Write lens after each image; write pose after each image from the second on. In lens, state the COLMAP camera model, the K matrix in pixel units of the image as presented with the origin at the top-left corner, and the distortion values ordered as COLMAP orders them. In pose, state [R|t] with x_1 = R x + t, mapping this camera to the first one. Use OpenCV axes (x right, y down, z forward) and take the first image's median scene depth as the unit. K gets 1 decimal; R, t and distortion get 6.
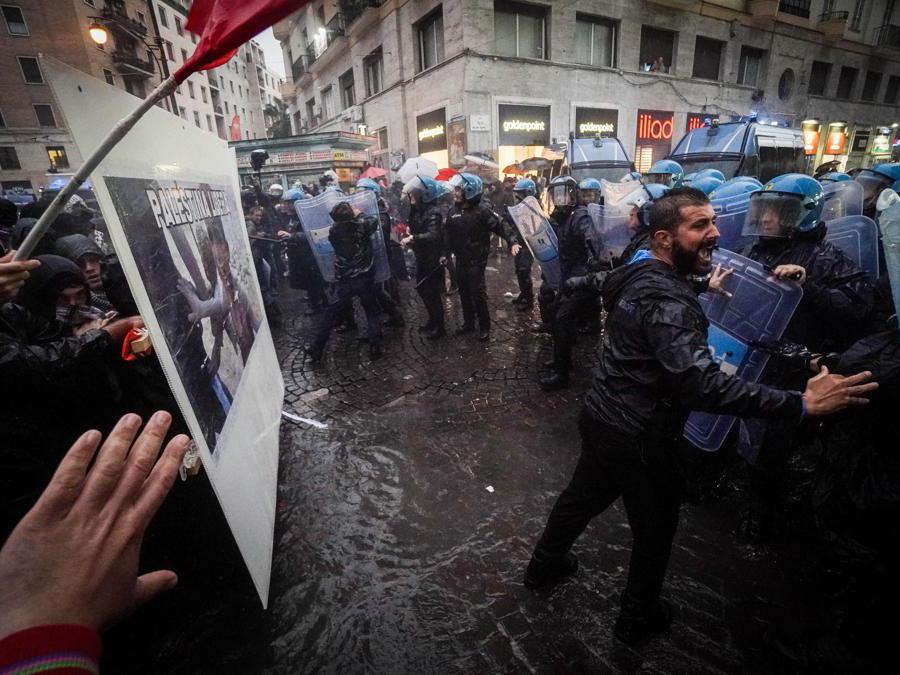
lens RADIAL K [[449.7, 0, 445.1], [0, 449.7, 338.2], [0, 0, 1]] dist [-0.061705, 0.023113]
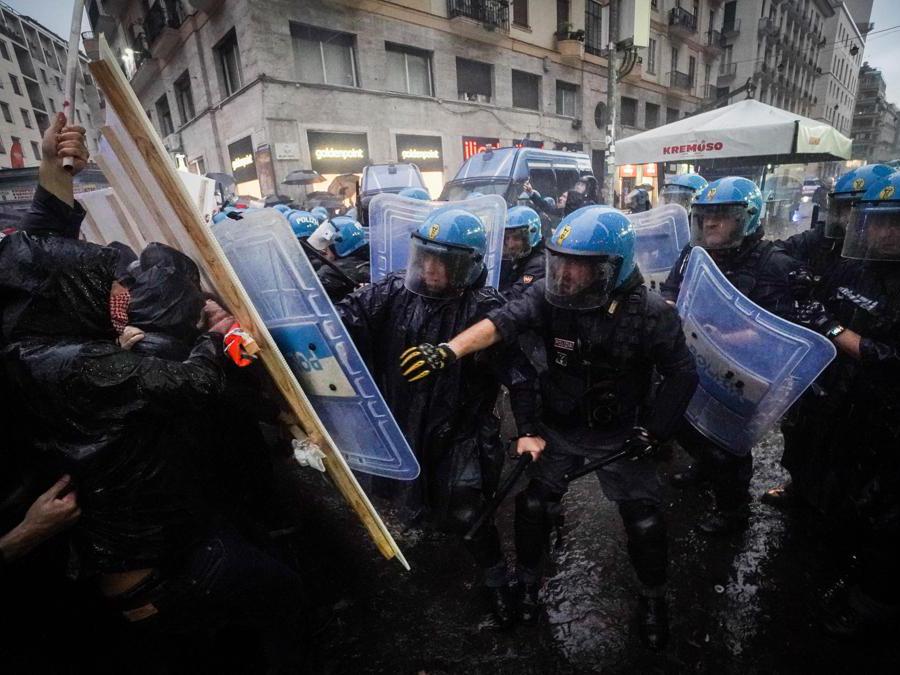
lens RADIAL K [[449.7, 0, 446.9], [0, 449.7, 338.8], [0, 0, 1]] dist [-0.061705, 0.023113]
pose [[0.970494, -0.088318, 0.224369, 0.130113], [0.099930, 0.994153, -0.040914, -0.011678], [-0.219444, 0.062128, 0.973645, 0.024717]]
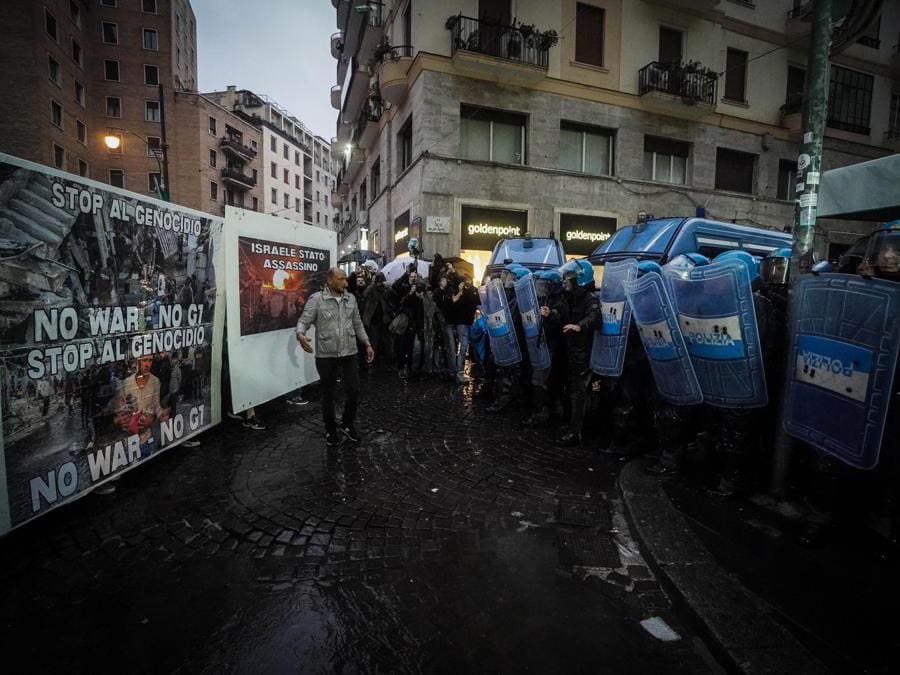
lens RADIAL K [[449.7, 0, 439.3], [0, 449.7, 339.9], [0, 0, 1]] dist [-0.061705, 0.023113]
pose [[0.979880, 0.077909, -0.183755, 0.217965], [-0.117876, 0.968849, -0.217801, -0.038514], [0.161062, 0.235080, 0.958539, 0.127513]]
